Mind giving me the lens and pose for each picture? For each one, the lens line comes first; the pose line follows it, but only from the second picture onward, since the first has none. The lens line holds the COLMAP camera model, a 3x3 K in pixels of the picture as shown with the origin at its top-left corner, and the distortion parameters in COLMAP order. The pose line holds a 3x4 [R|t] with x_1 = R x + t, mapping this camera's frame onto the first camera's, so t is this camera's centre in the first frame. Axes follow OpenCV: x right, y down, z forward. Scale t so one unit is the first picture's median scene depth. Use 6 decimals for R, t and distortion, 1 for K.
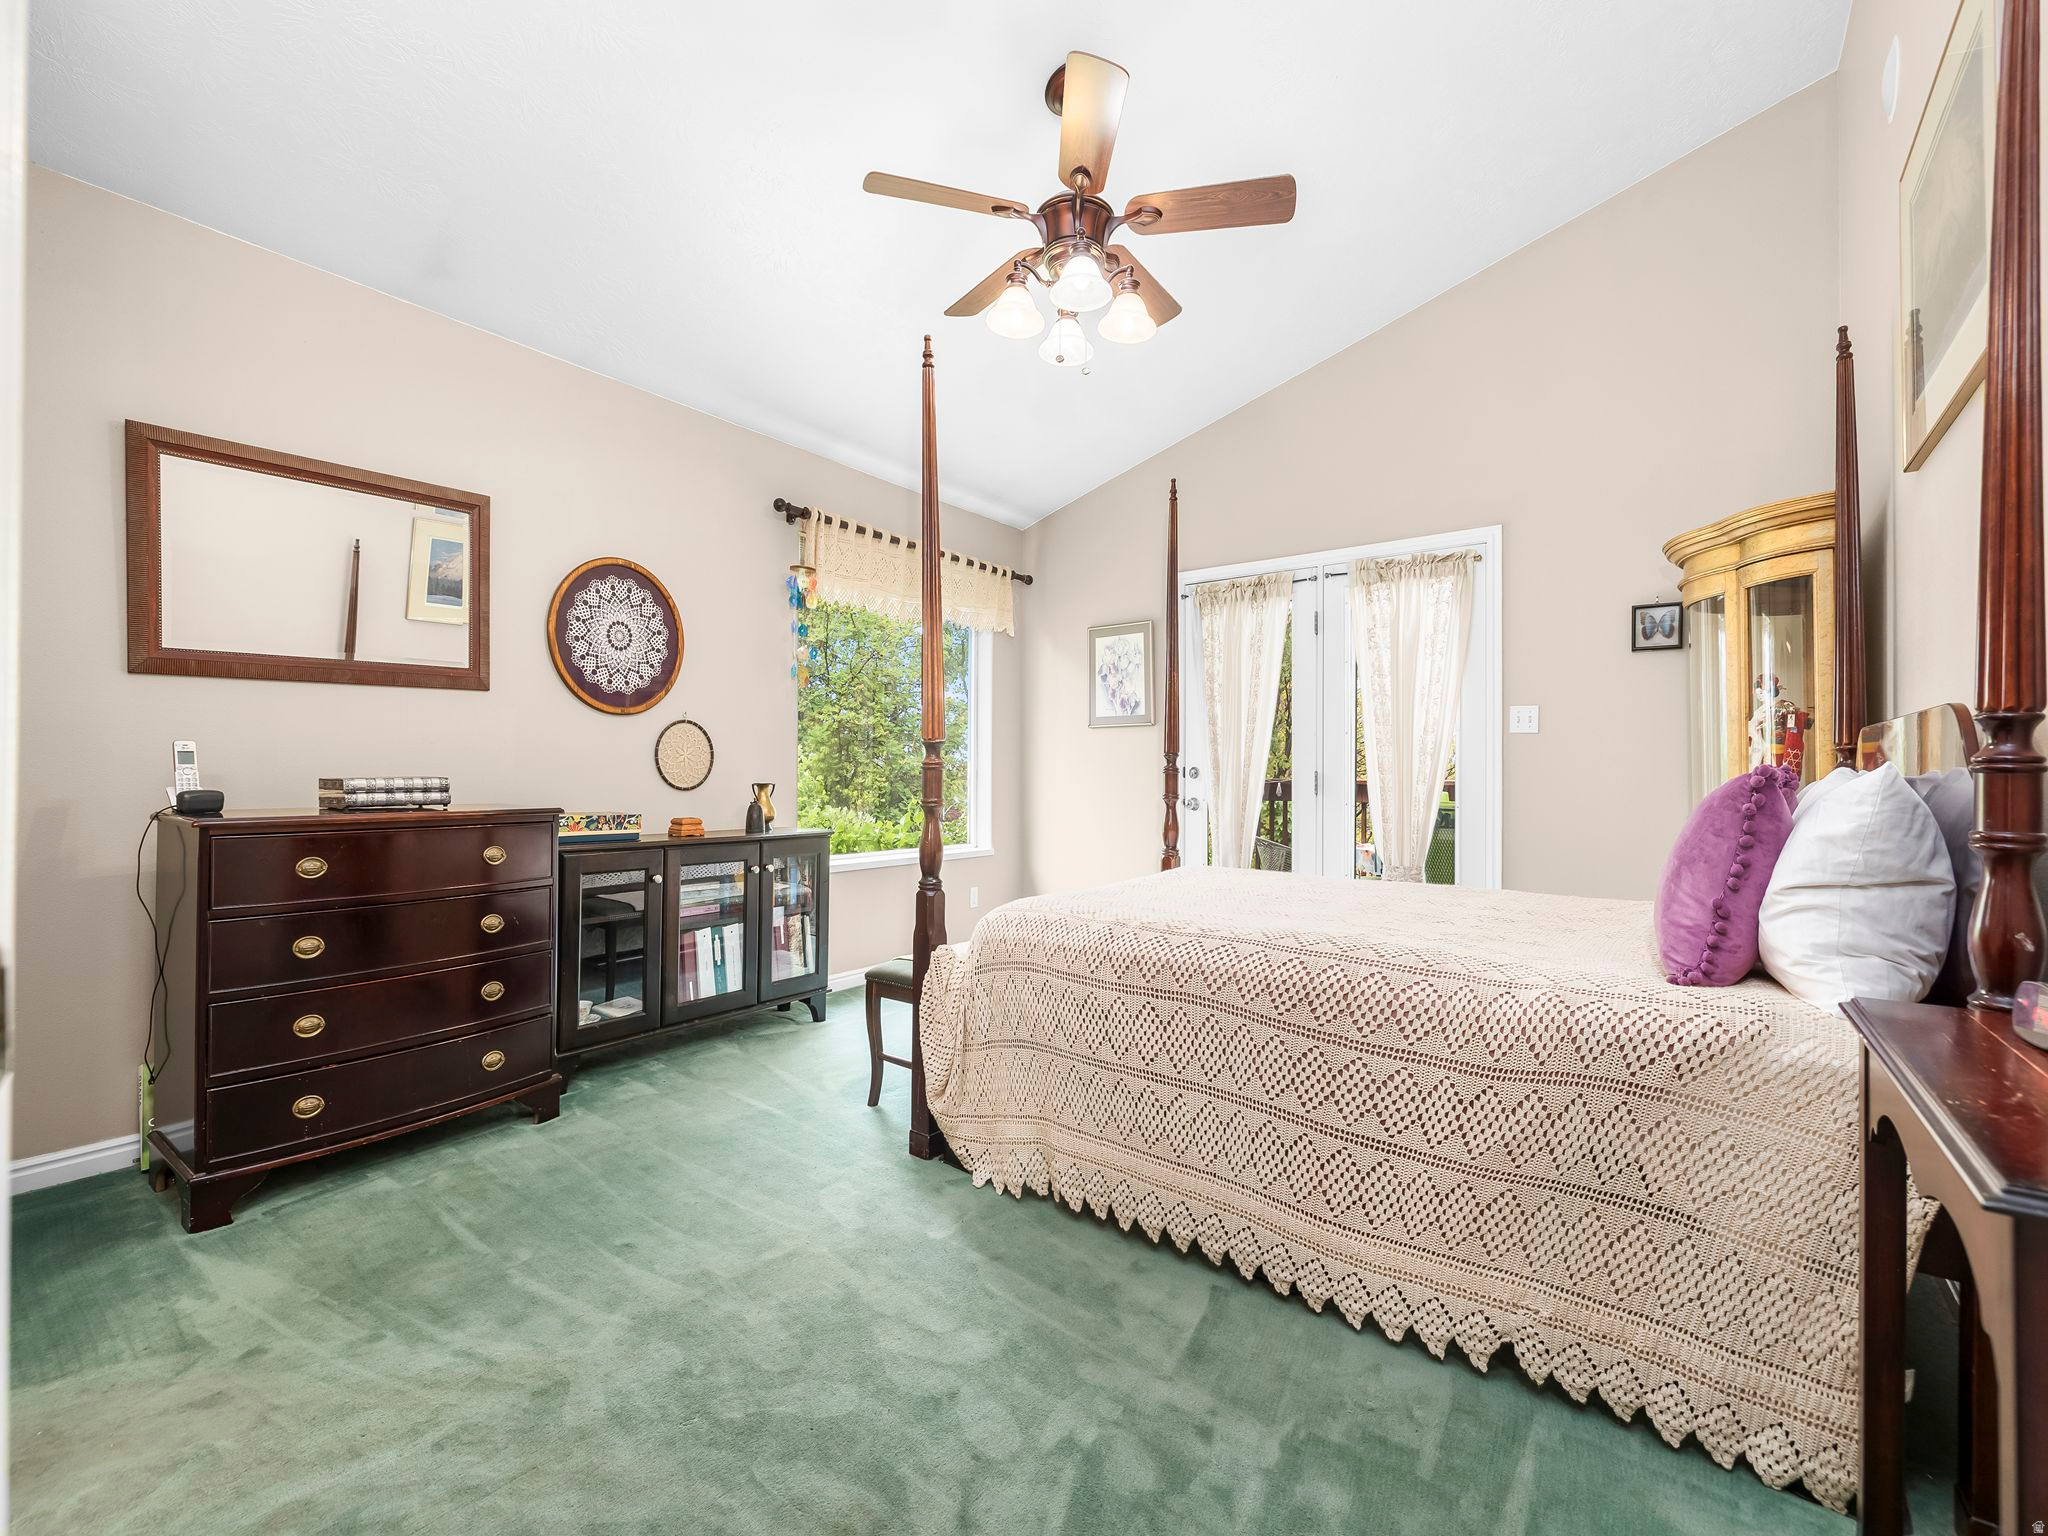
lens RADIAL K [[854.3, 0, 1023.4], [0, 854.3, 769.9], [0, 0, 1]] dist [-0.001304, -0.000067]
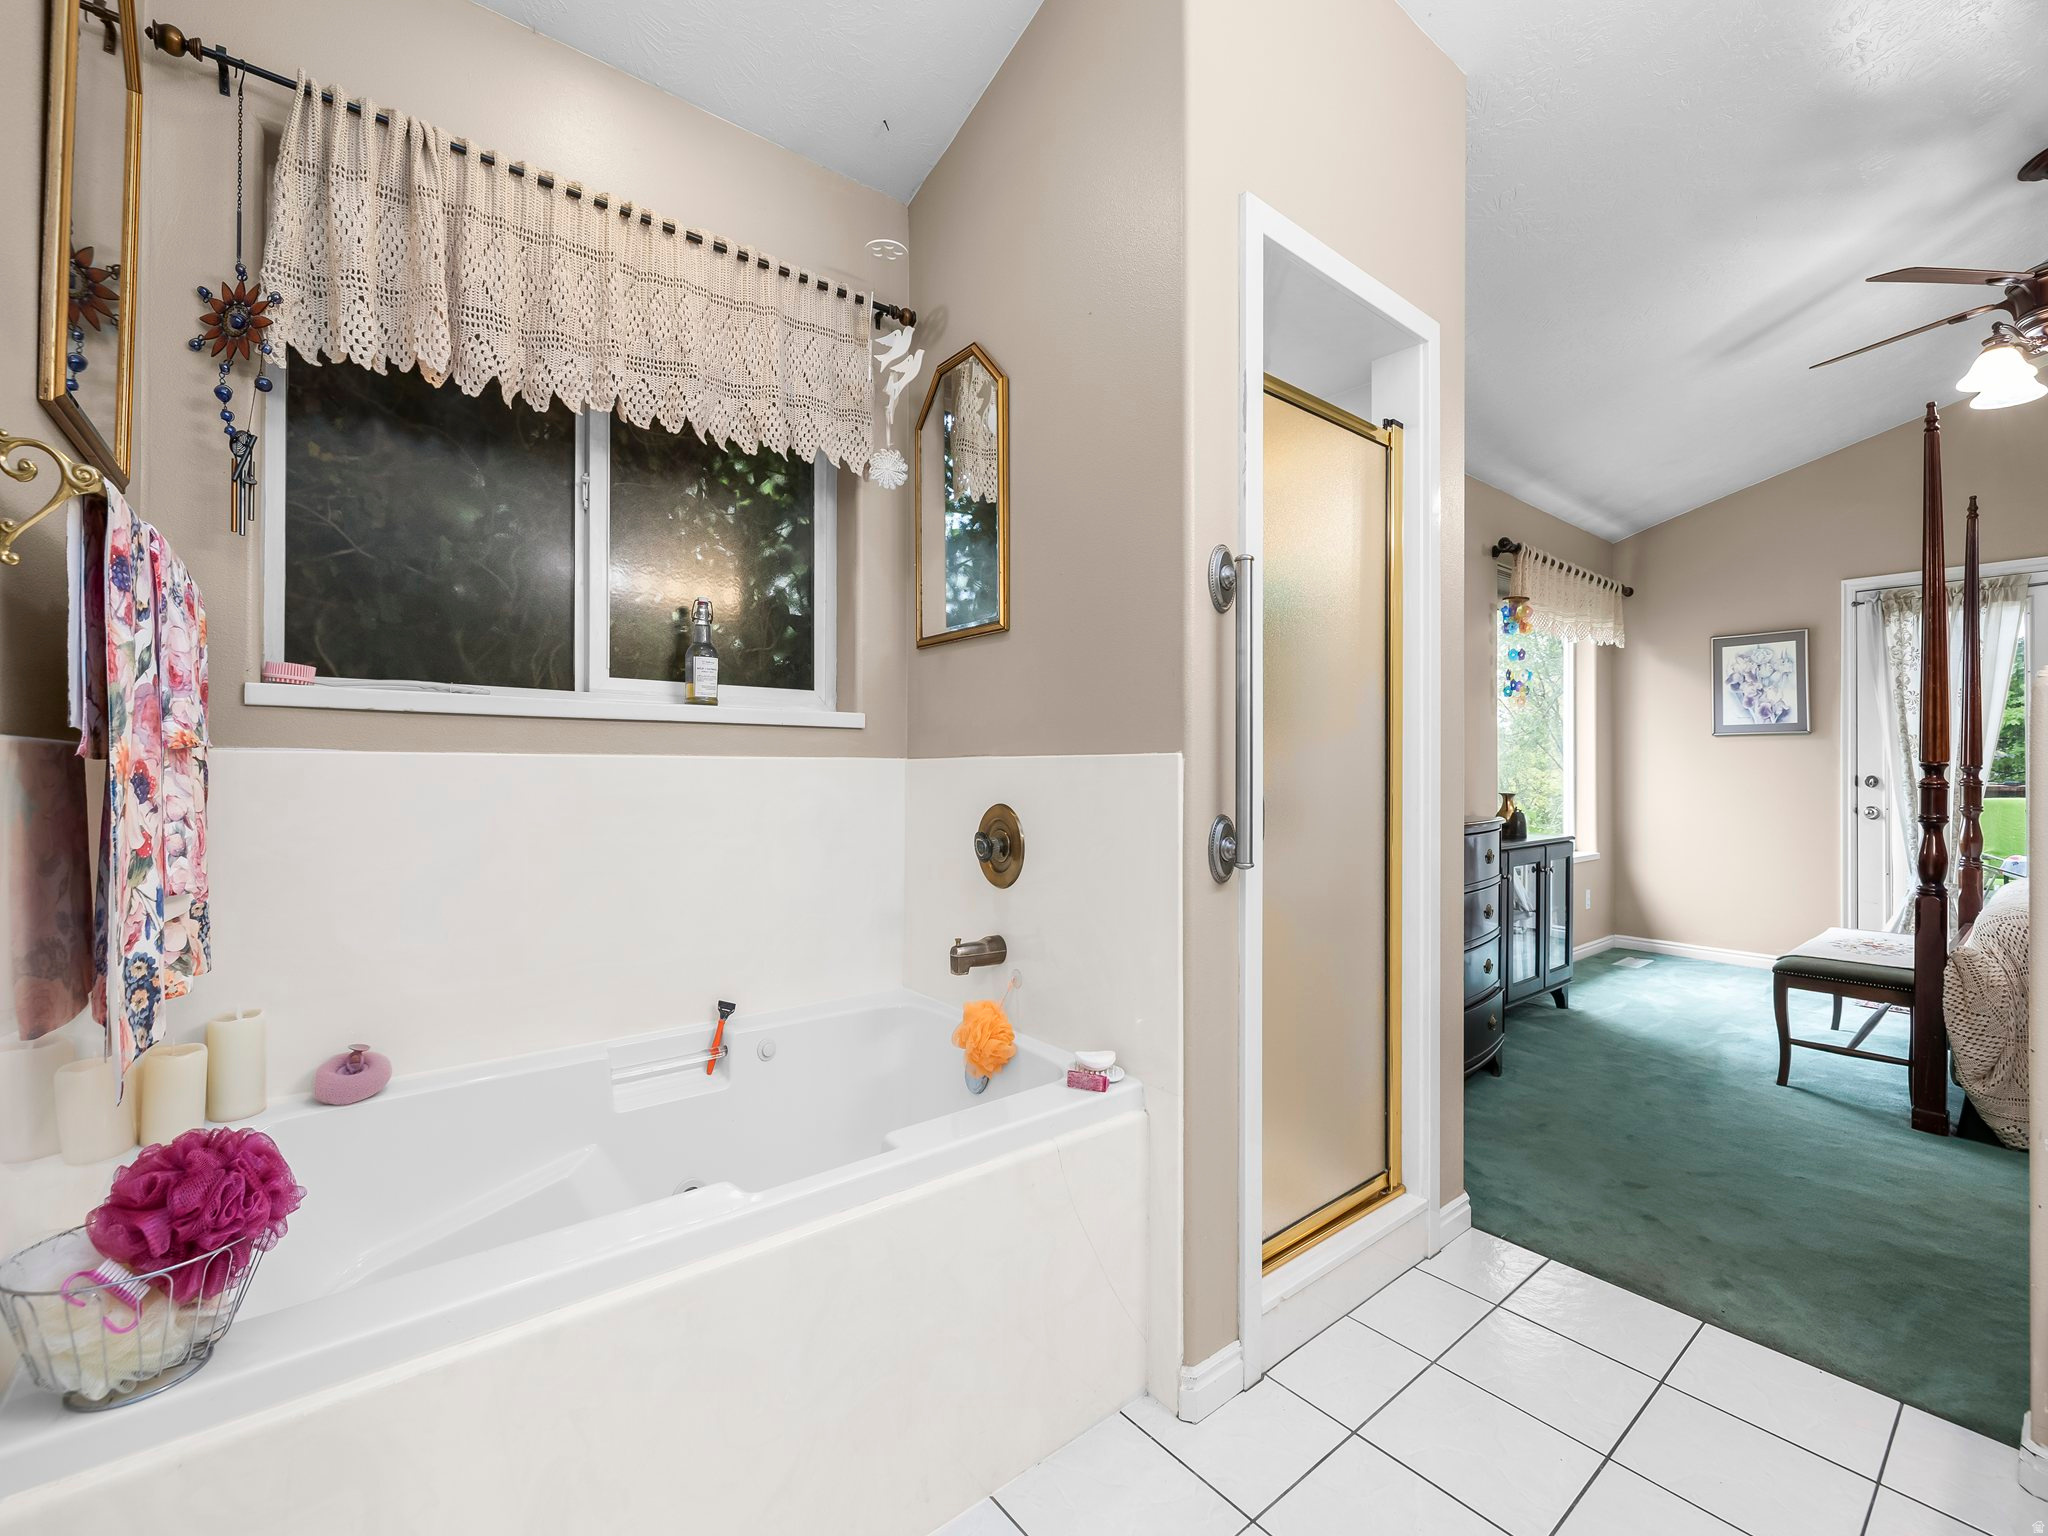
lens RADIAL K [[854.3, 0, 1022.5], [0, 854.3, 768.8], [0, 0, 1]] dist [-0.001304, -0.000067]
pose [[0.971812, -0.003319, -0.235733, -0.503316], [0.004177, 0.999986, 0.003140, -0.017644], [0.235719, -0.004036, 0.971813, -0.186076]]
